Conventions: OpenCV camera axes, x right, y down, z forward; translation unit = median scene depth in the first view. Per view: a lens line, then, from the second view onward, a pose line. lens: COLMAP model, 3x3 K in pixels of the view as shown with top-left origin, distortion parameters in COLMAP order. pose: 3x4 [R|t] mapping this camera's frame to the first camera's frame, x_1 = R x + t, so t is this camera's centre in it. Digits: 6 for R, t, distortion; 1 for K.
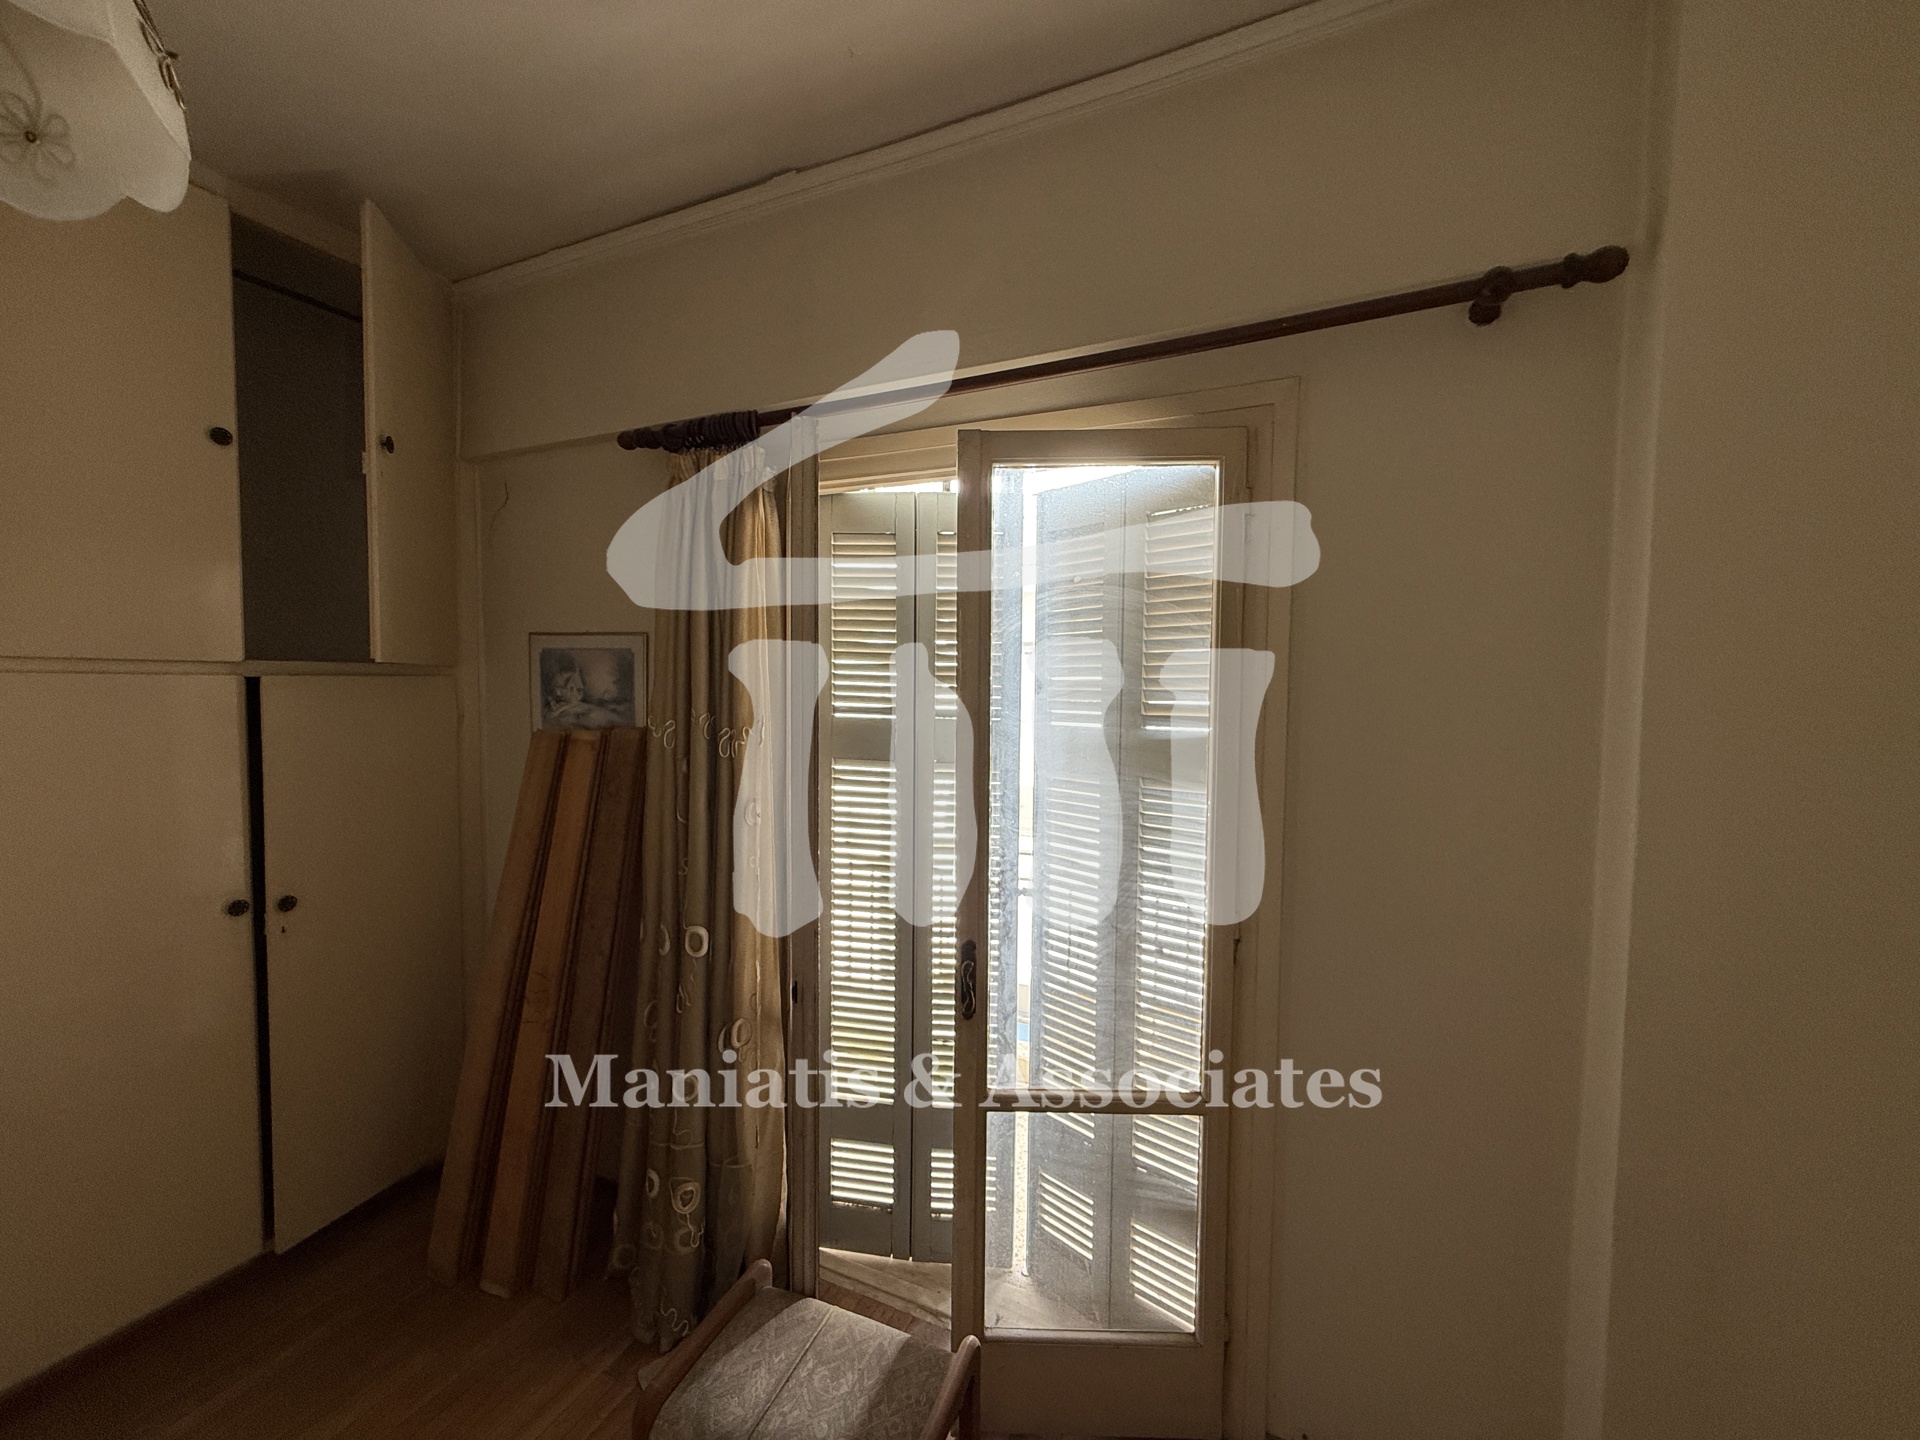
lens RADIAL K [[765.3, 0, 955.0], [0, 765.3, 719.4], [0, 0, 1]] dist [-0.000041, 0.000172]
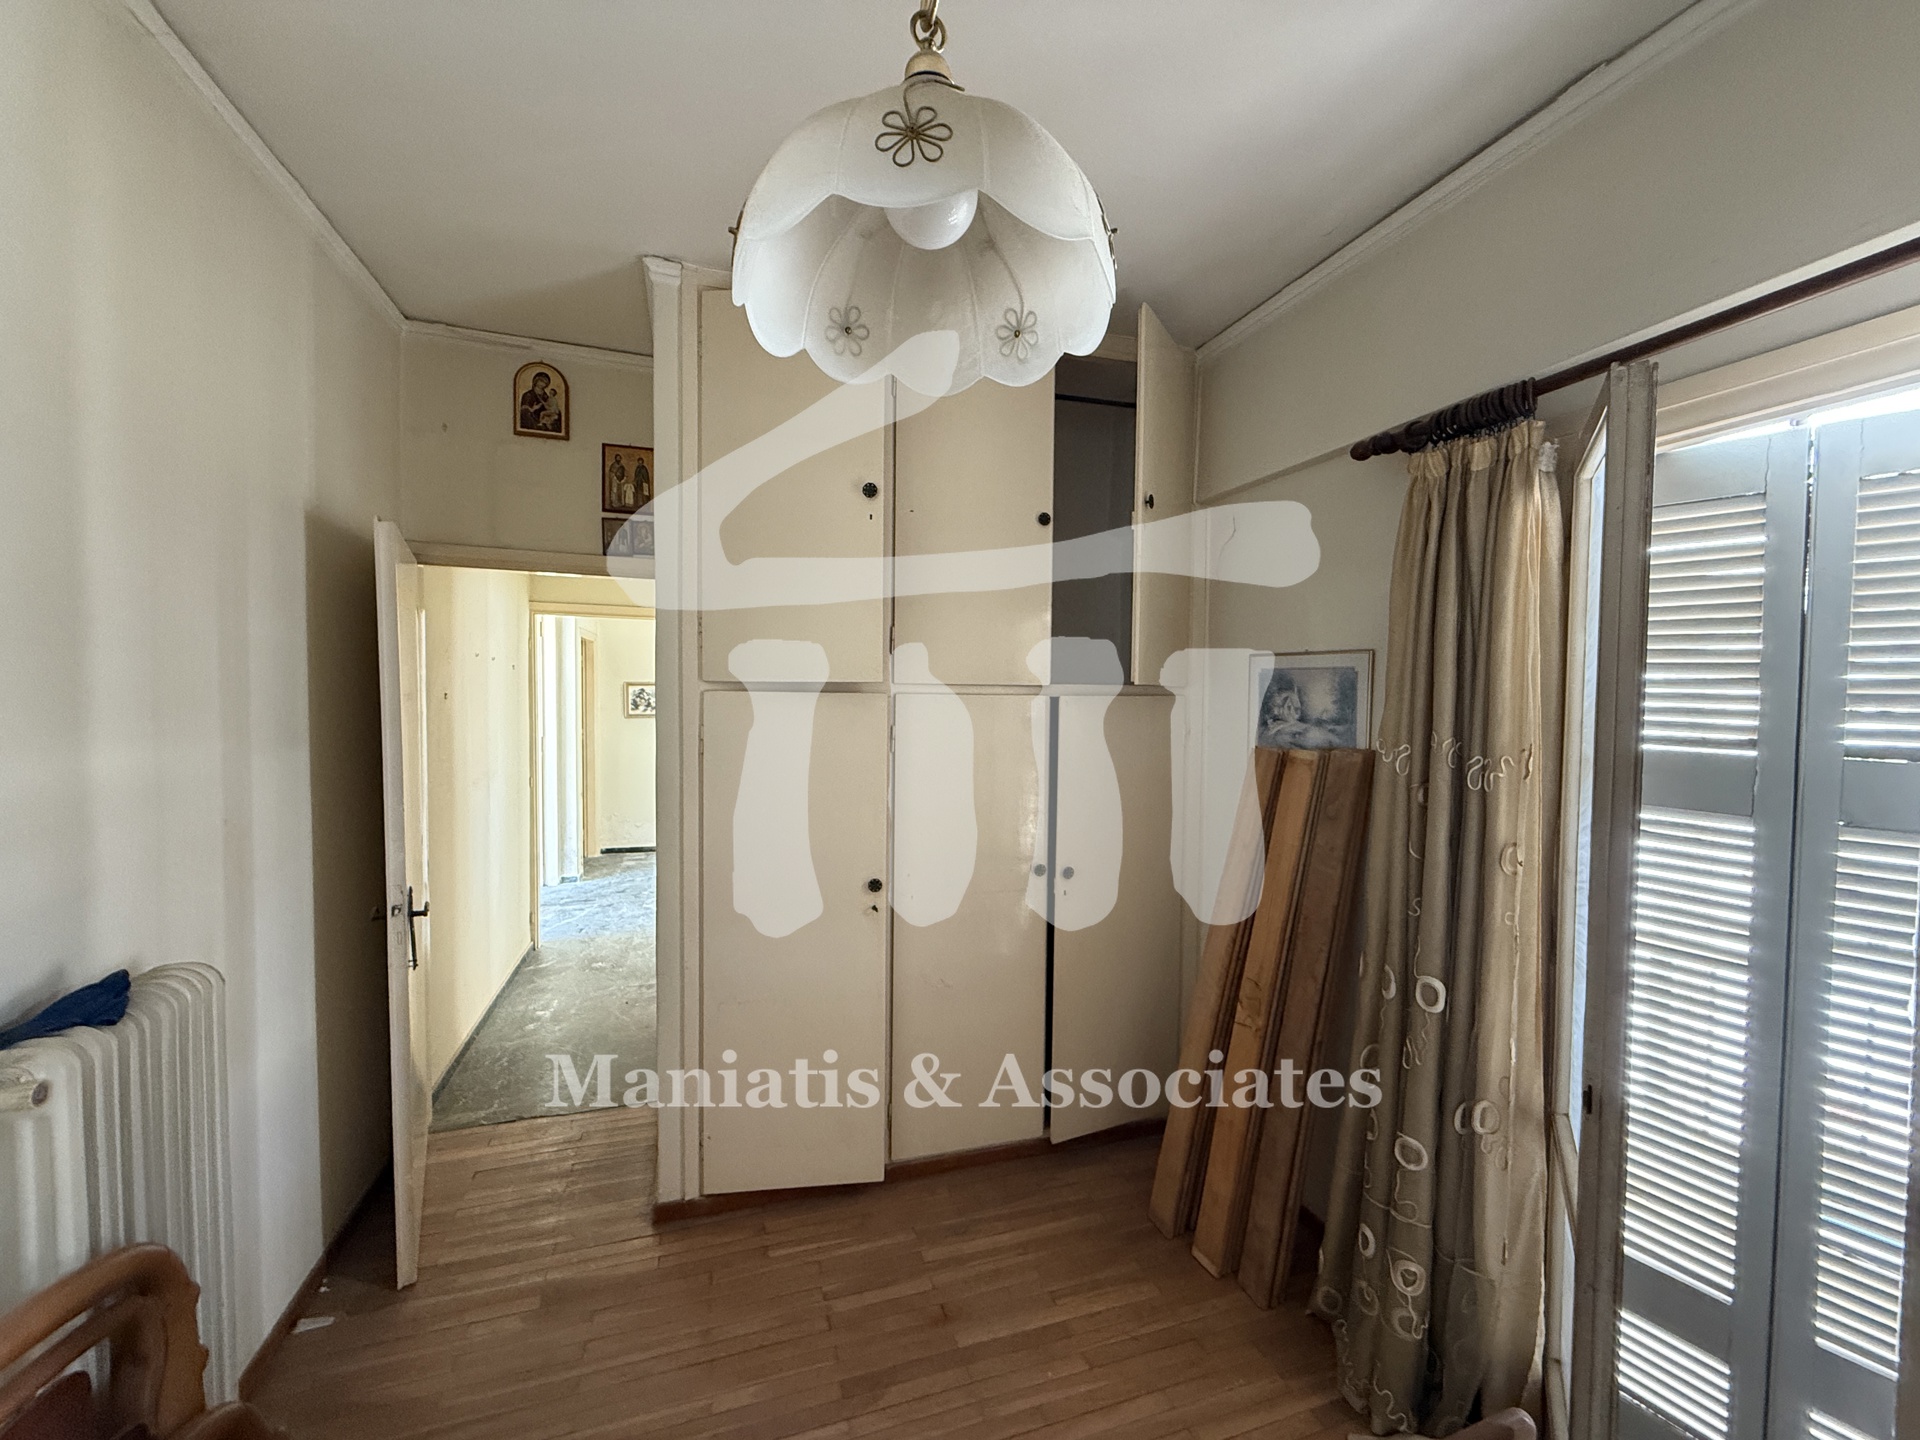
lens RADIAL K [[765.3, 0, 955.0], [0, 765.3, 719.4], [0, 0, 1]] dist [-0.000041, 0.000172]
pose [[0.673103, 0.021474, -0.739237, -0.056128], [-0.037726, 0.999274, -0.005323, -0.003268], [0.738586, 0.031472, 0.673424, -0.015379]]
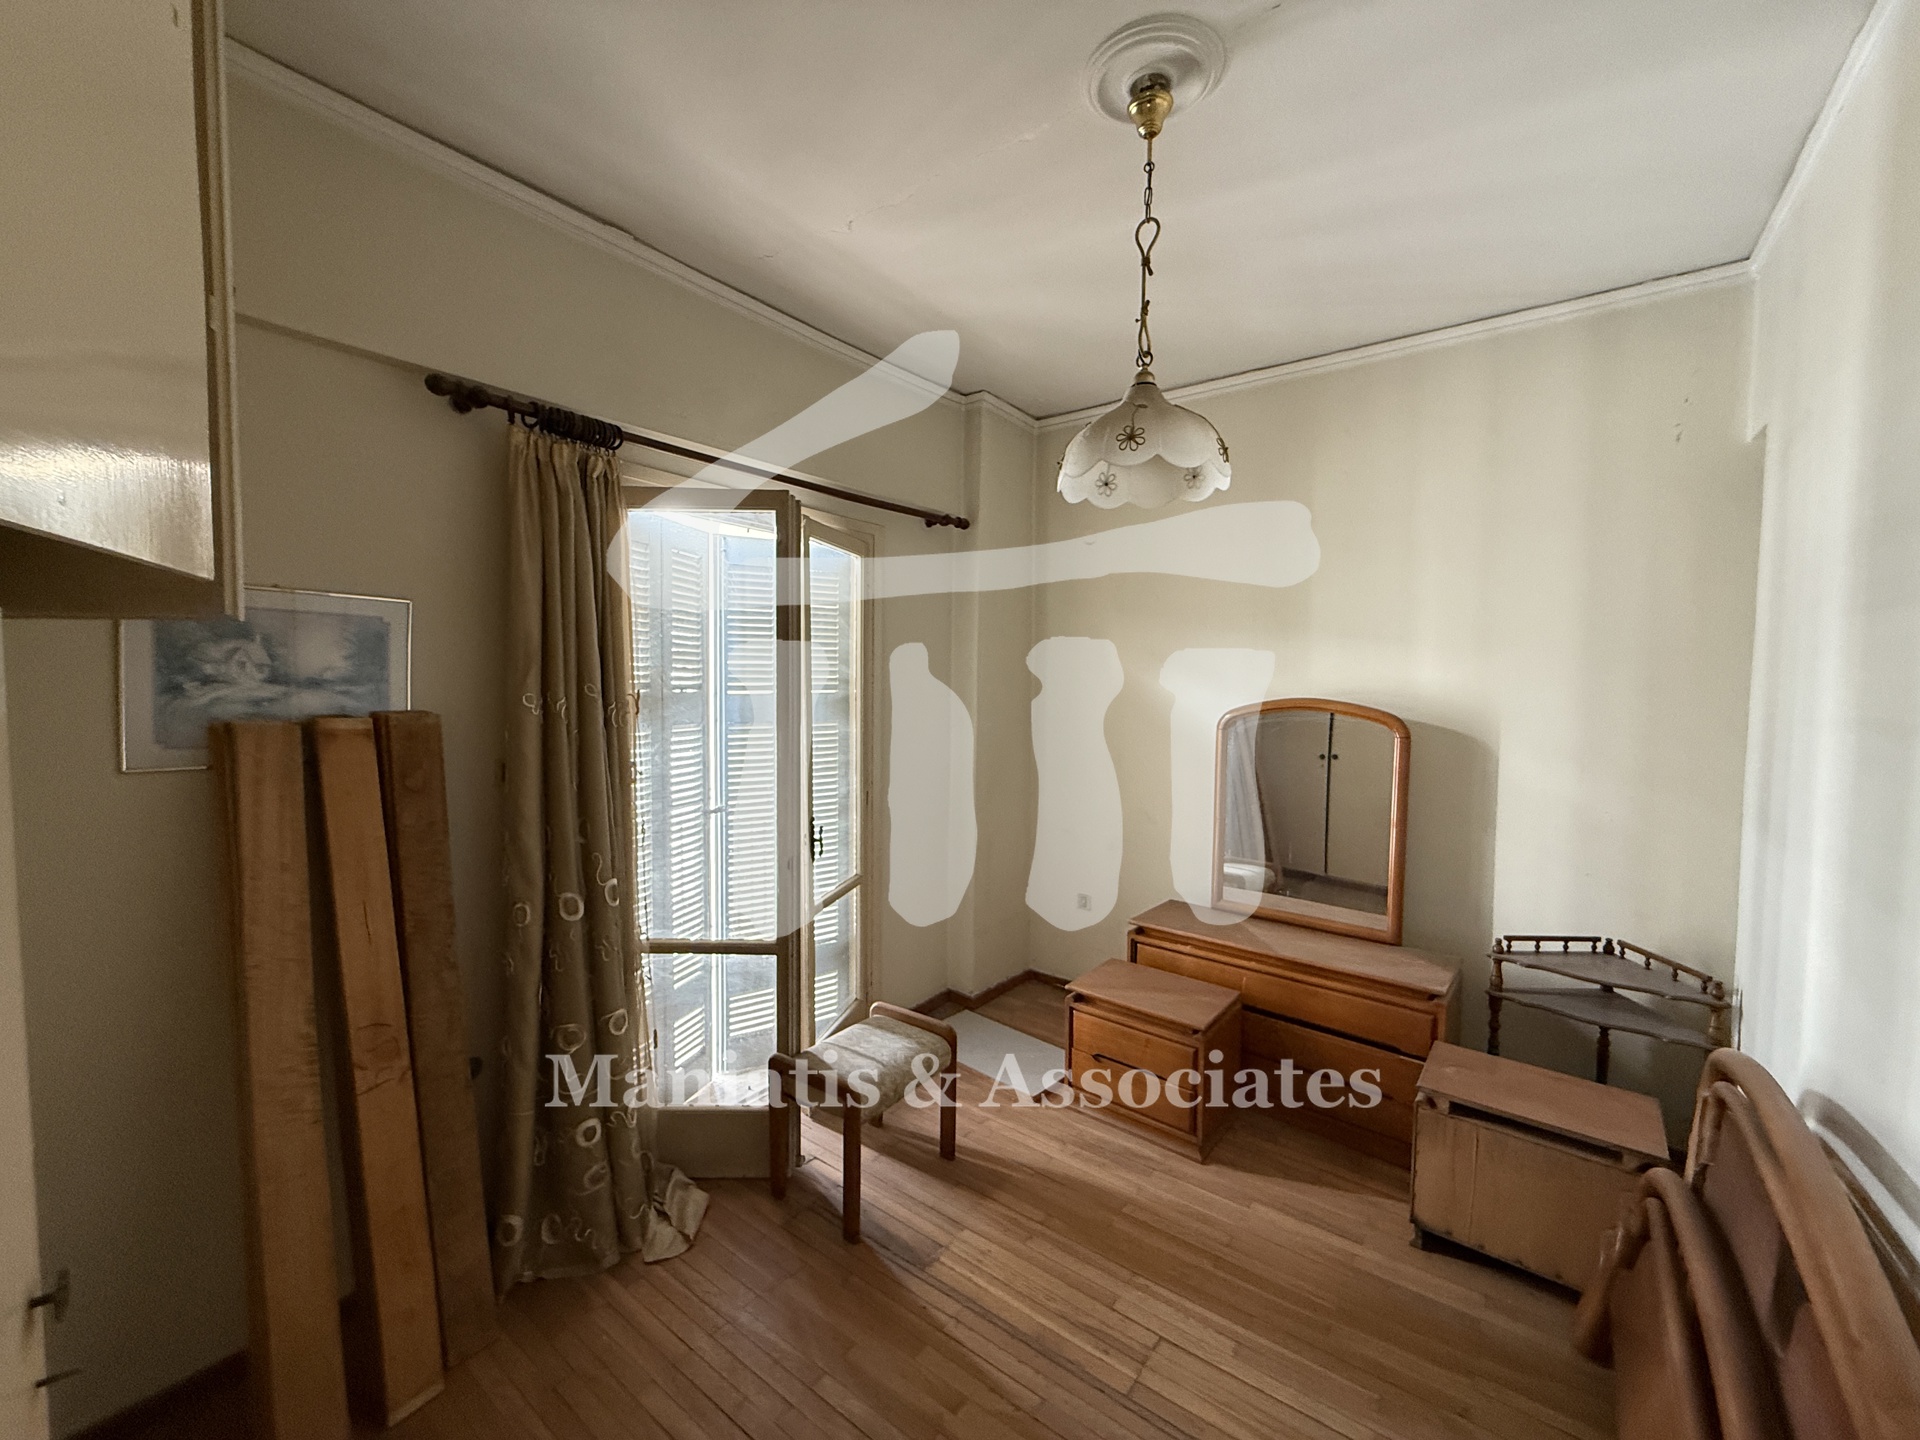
lens RADIAL K [[765.3, 0, 955.0], [0, 765.3, 719.4], [0, 0, 1]] dist [-0.000041, 0.000172]
pose [[0.220545, -0.056364, 0.973747, -1.240405], [0.037653, 0.998077, 0.049244, 0.000637], [-0.974650, 0.025804, 0.222243, 0.244727]]
